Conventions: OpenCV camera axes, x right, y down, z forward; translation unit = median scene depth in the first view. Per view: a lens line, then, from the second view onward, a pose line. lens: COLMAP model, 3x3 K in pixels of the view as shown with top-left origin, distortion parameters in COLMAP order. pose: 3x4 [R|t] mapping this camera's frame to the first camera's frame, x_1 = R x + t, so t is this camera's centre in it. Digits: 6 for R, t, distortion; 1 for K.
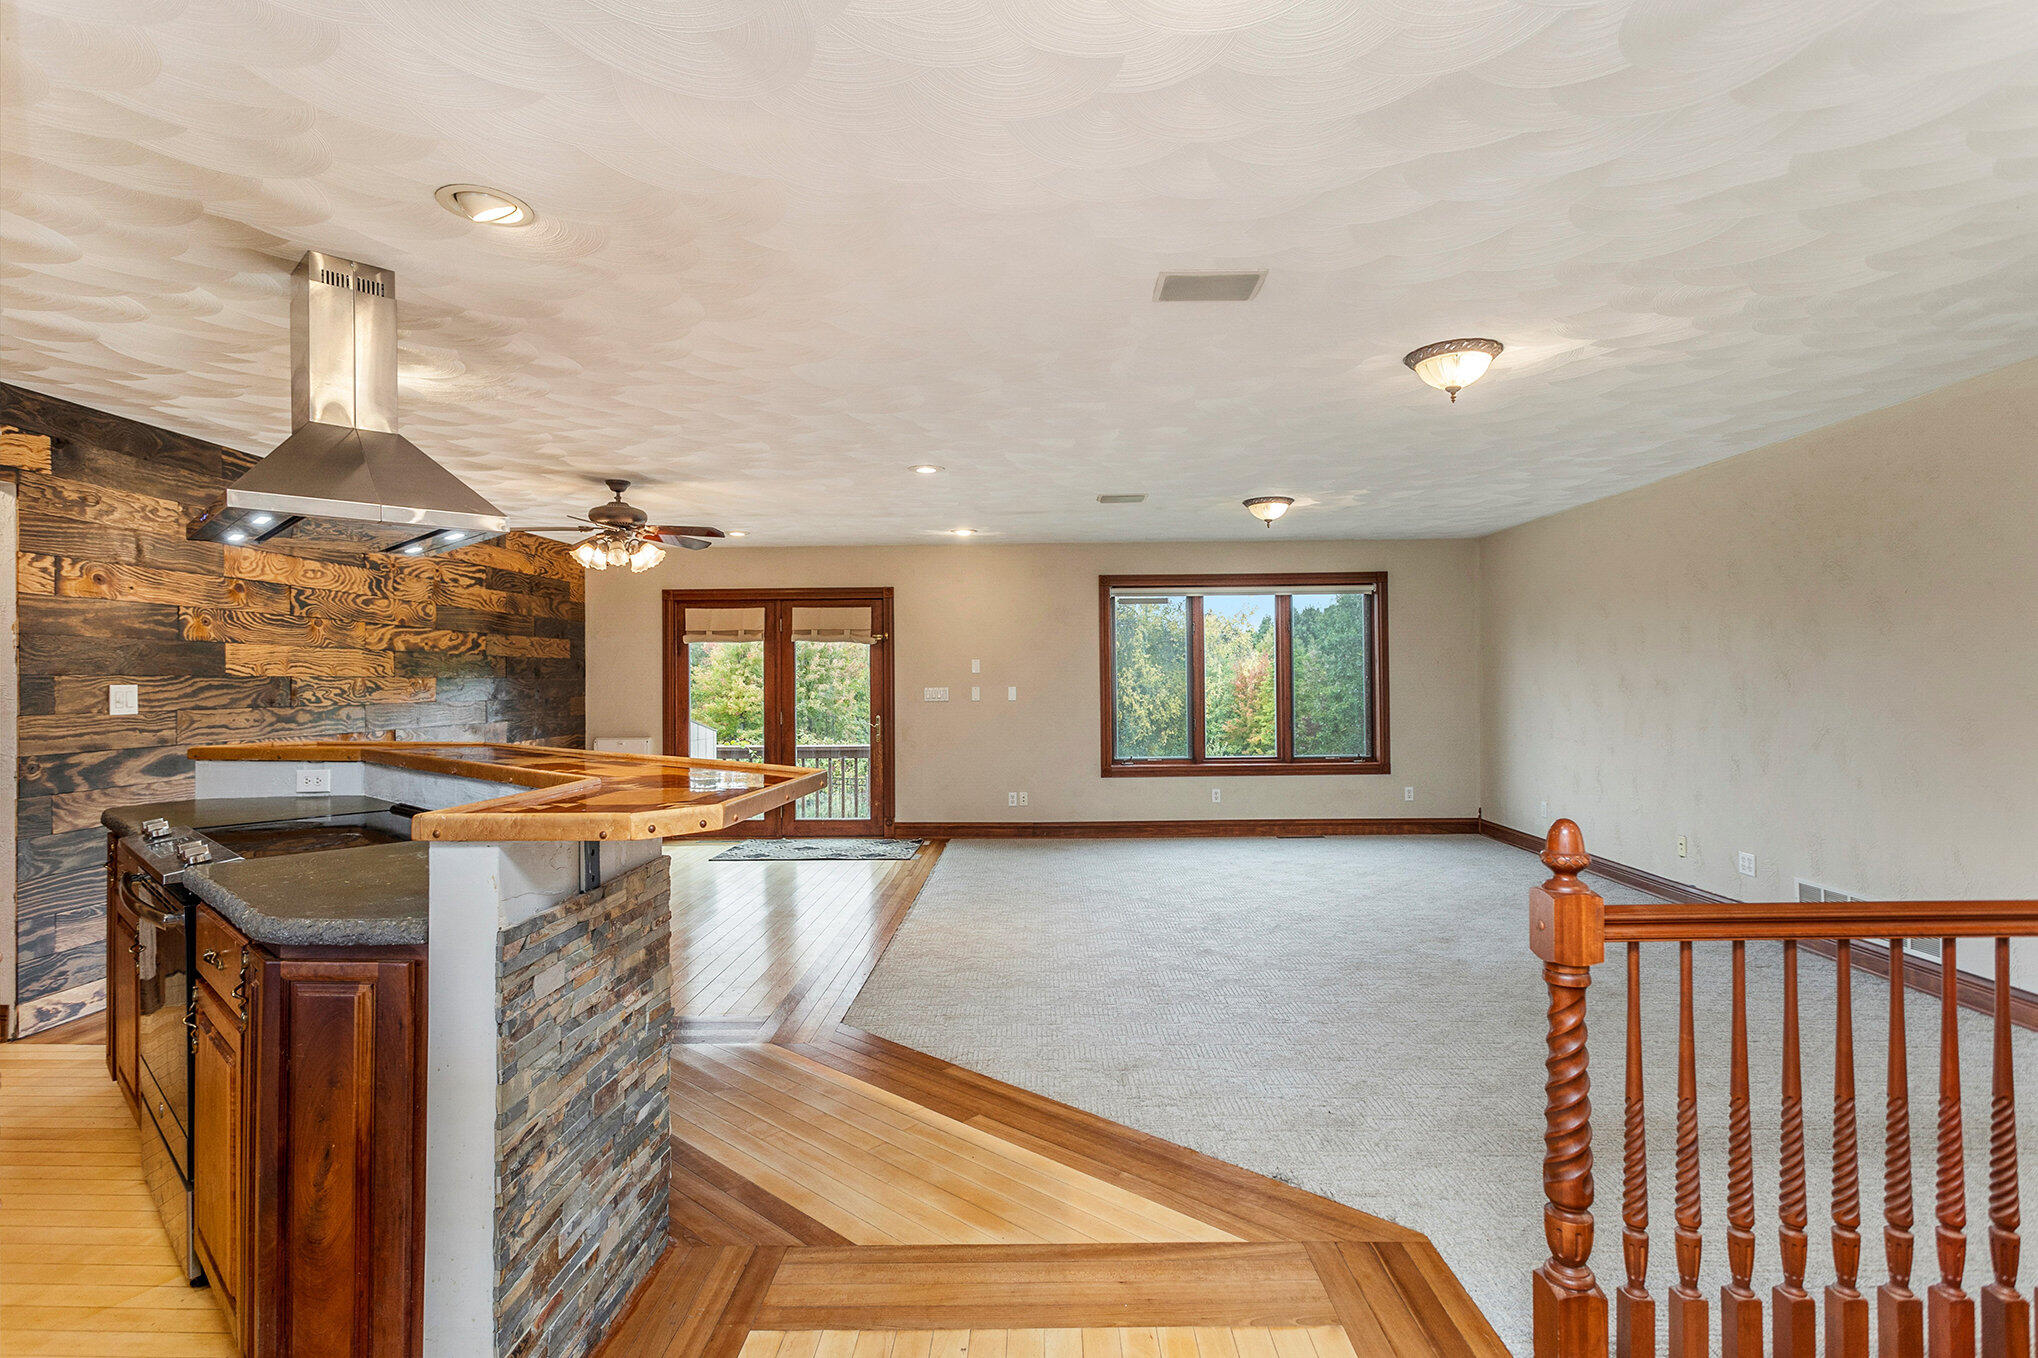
lens RADIAL K [[968.0, 0, 1016.6], [0, 968.0, 669.4], [0, 0, 1]] dist [0.001899, 0.000664]
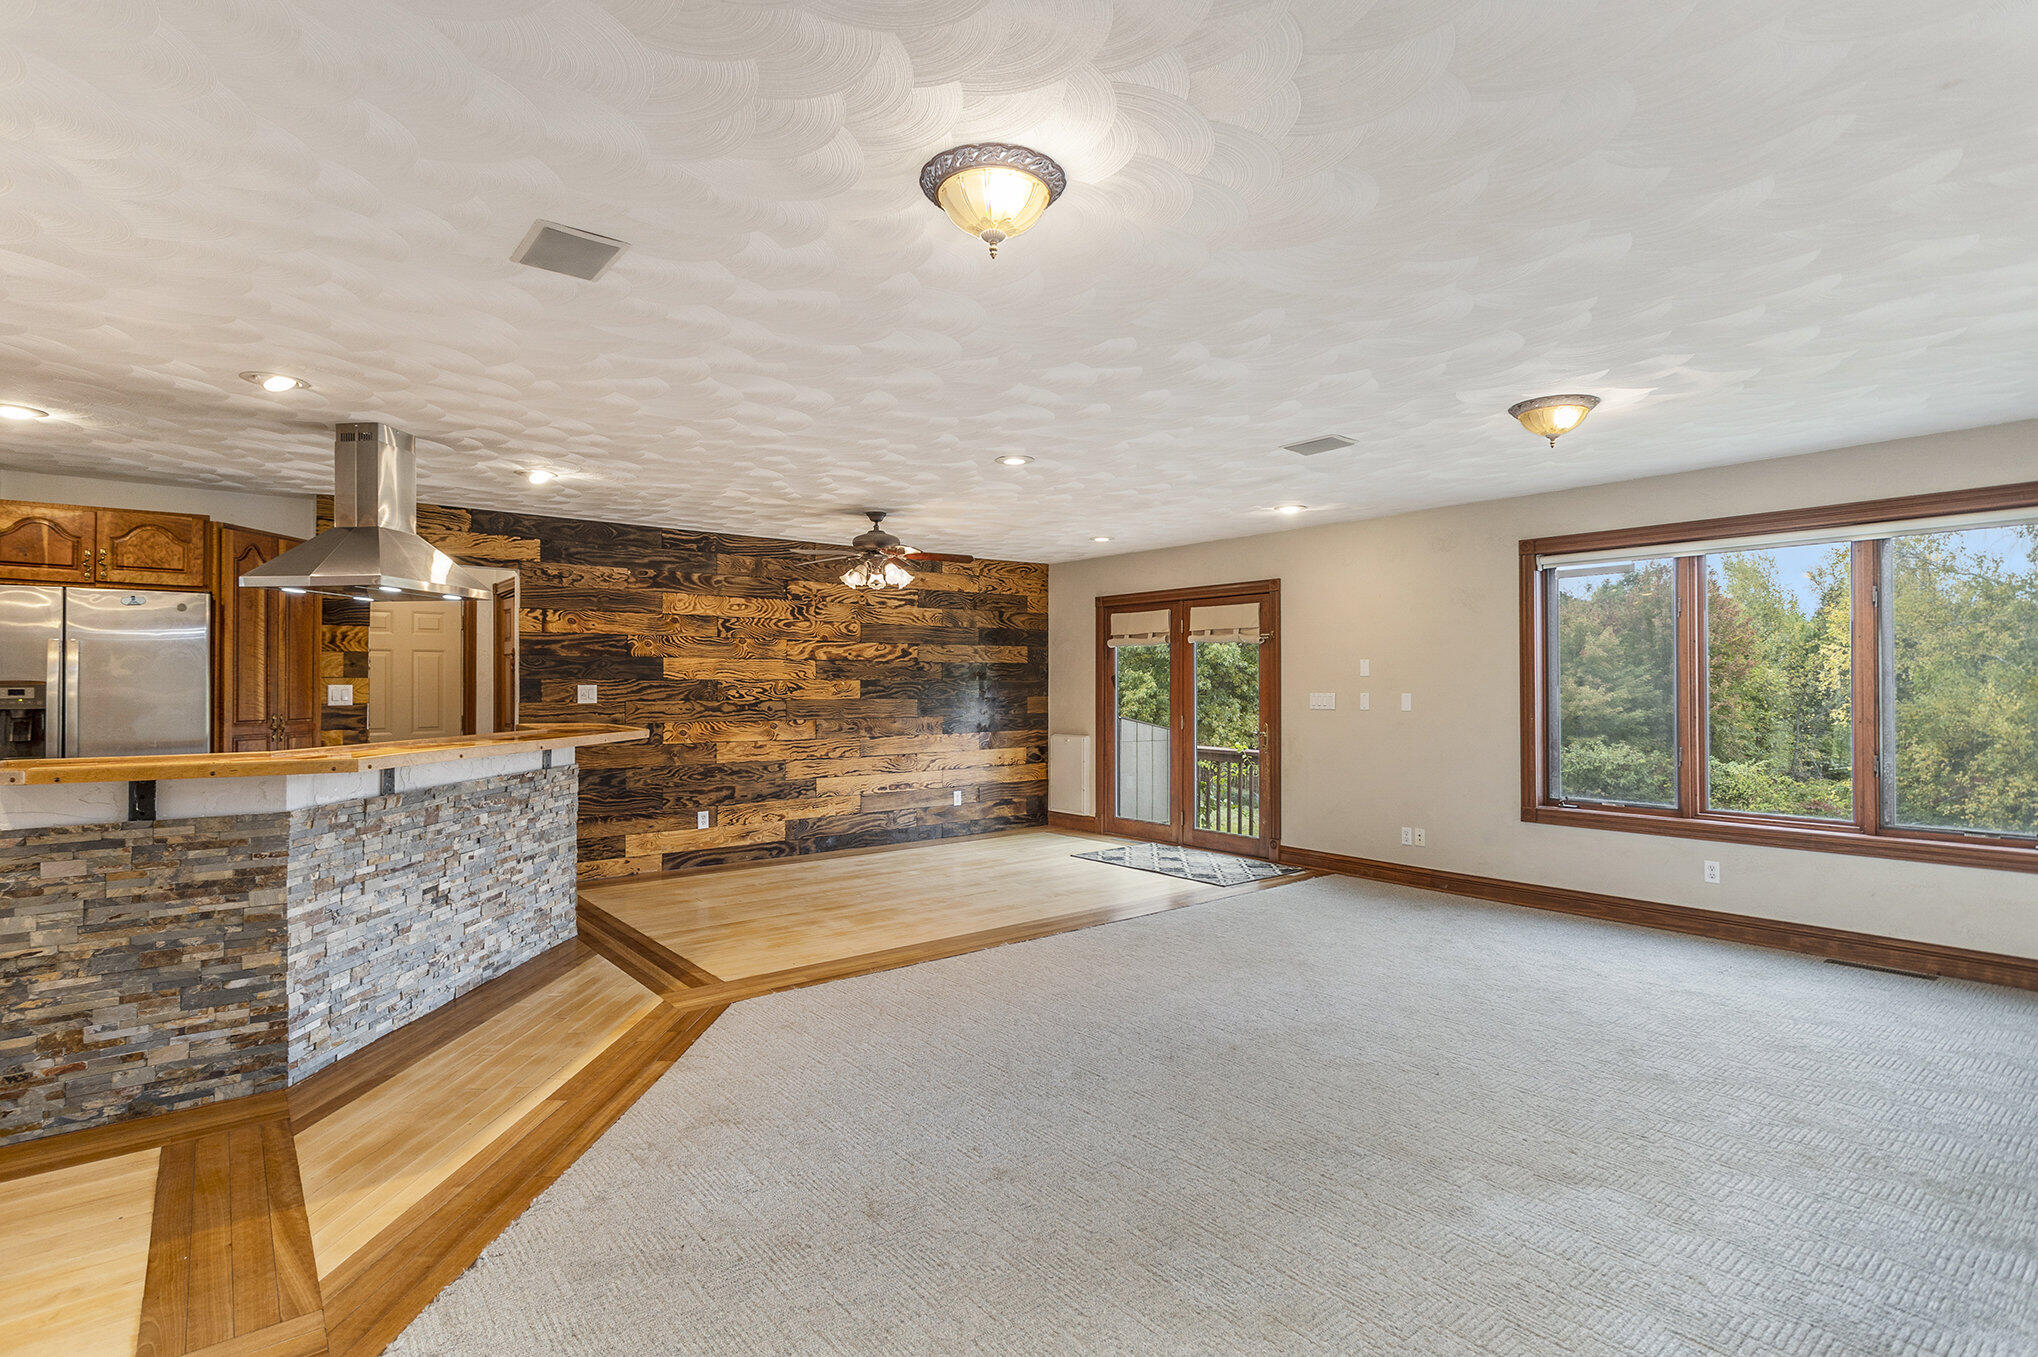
lens RADIAL K [[968.0, 0, 1016.6], [0, 968.0, 668.9], [0, 0, 1]] dist [0.001899, 0.000664]
pose [[0.648303, -0.004547, -0.761369, 0.568724], [0.005263, 0.999985, -0.001490, -0.003586], [0.761365, -0.003041, 0.648317, 0.362116]]
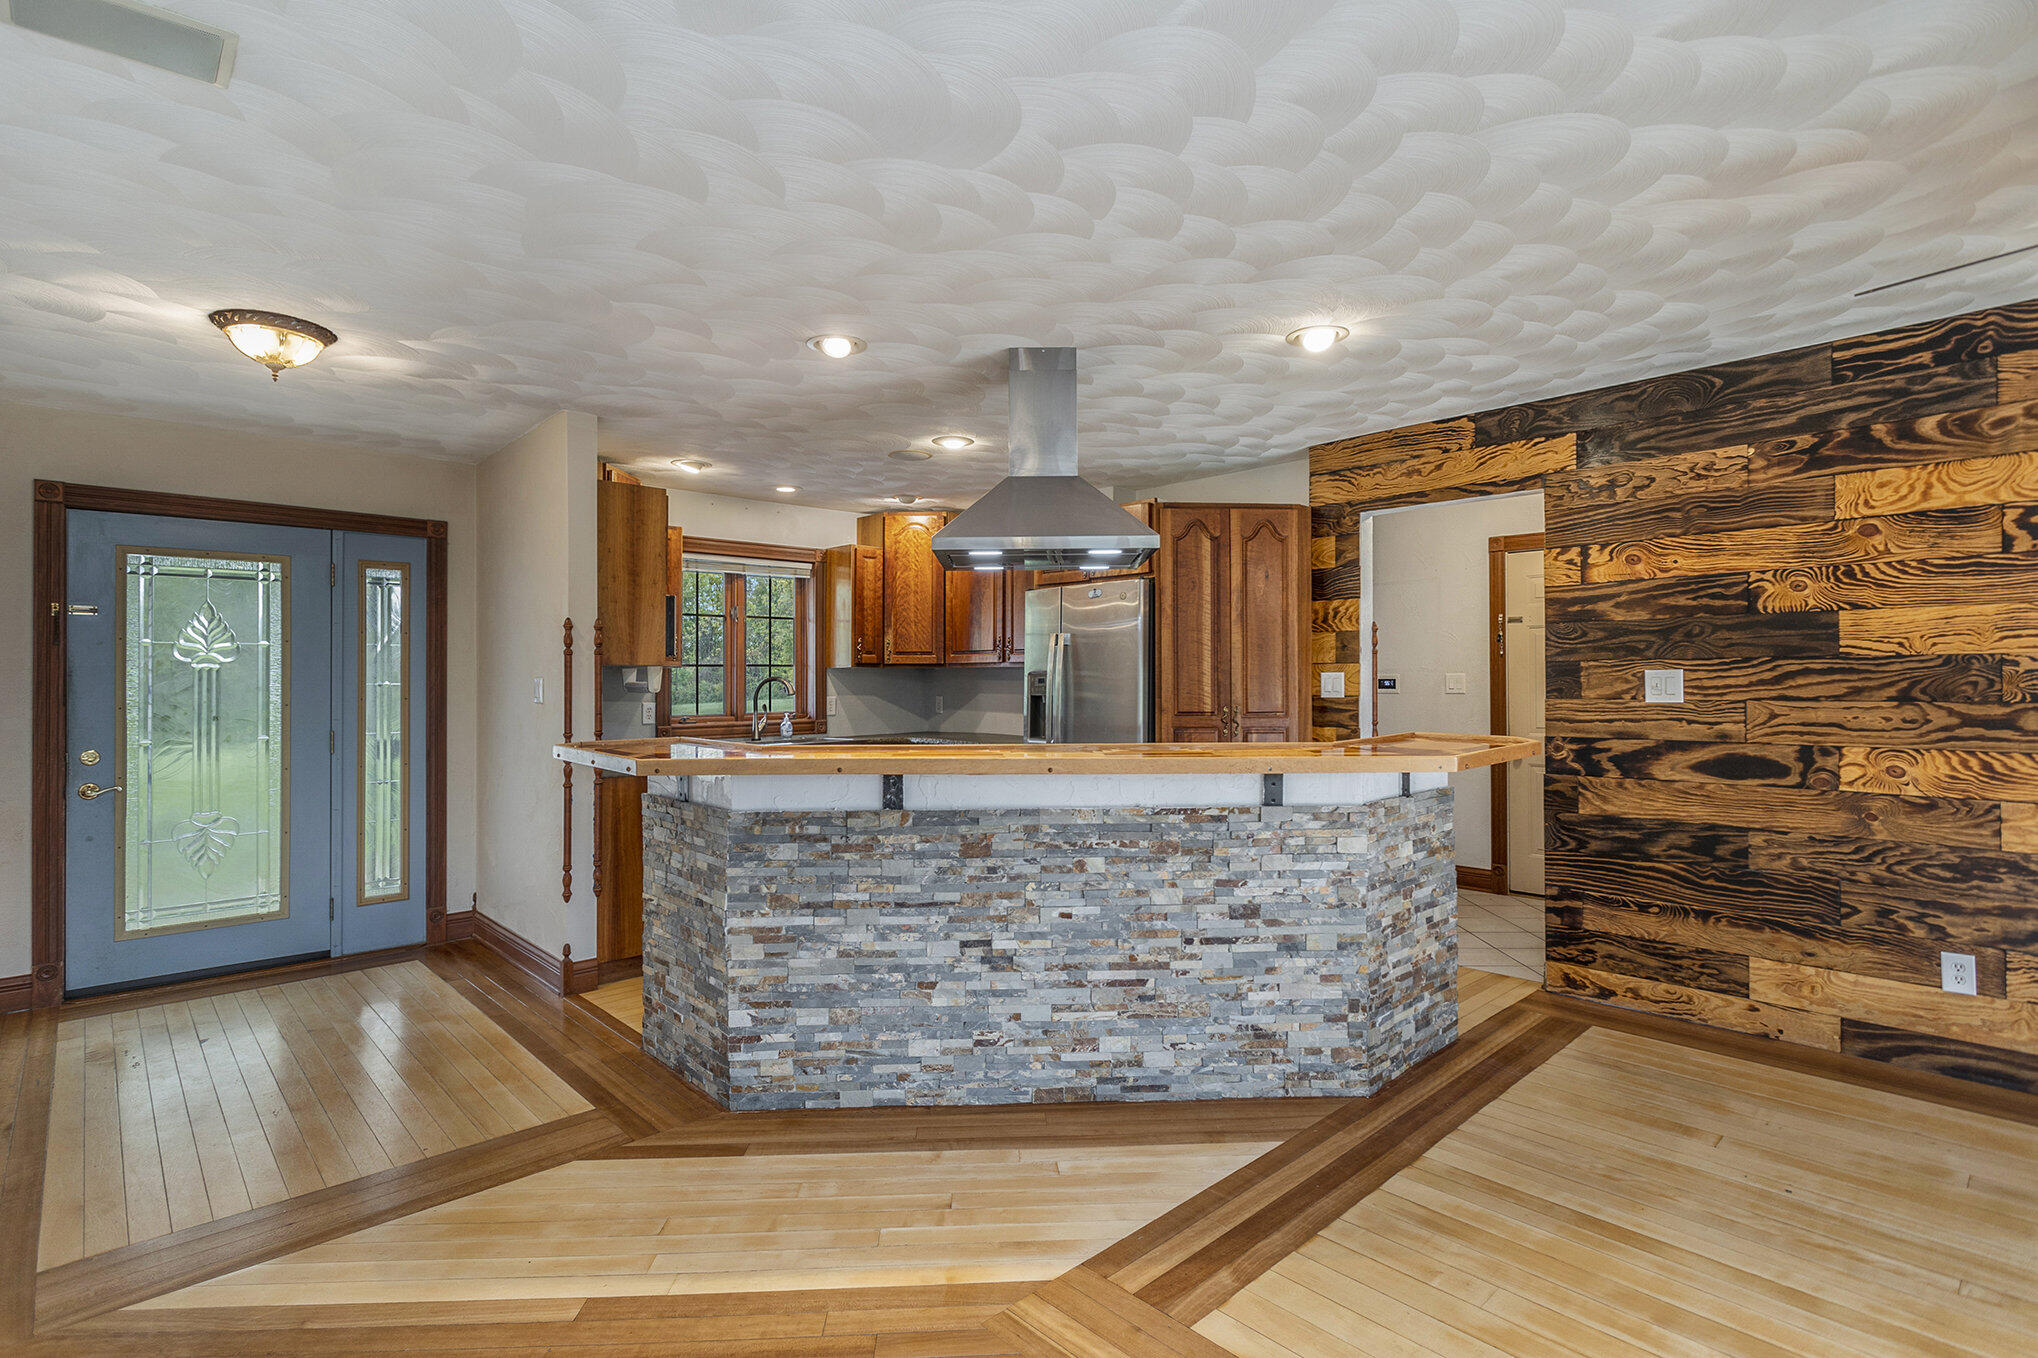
lens RADIAL K [[984.3, 0, 1026.1], [0, 984.3, 673.4], [0, 0, 1]] dist [0.003671, 0.001010]
pose [[-0.709876, 0.009996, -0.704256, 0.116662], [0.022583, 0.999708, -0.008573, 0.010136], [0.703965, -0.021990, -0.709894, 0.901473]]
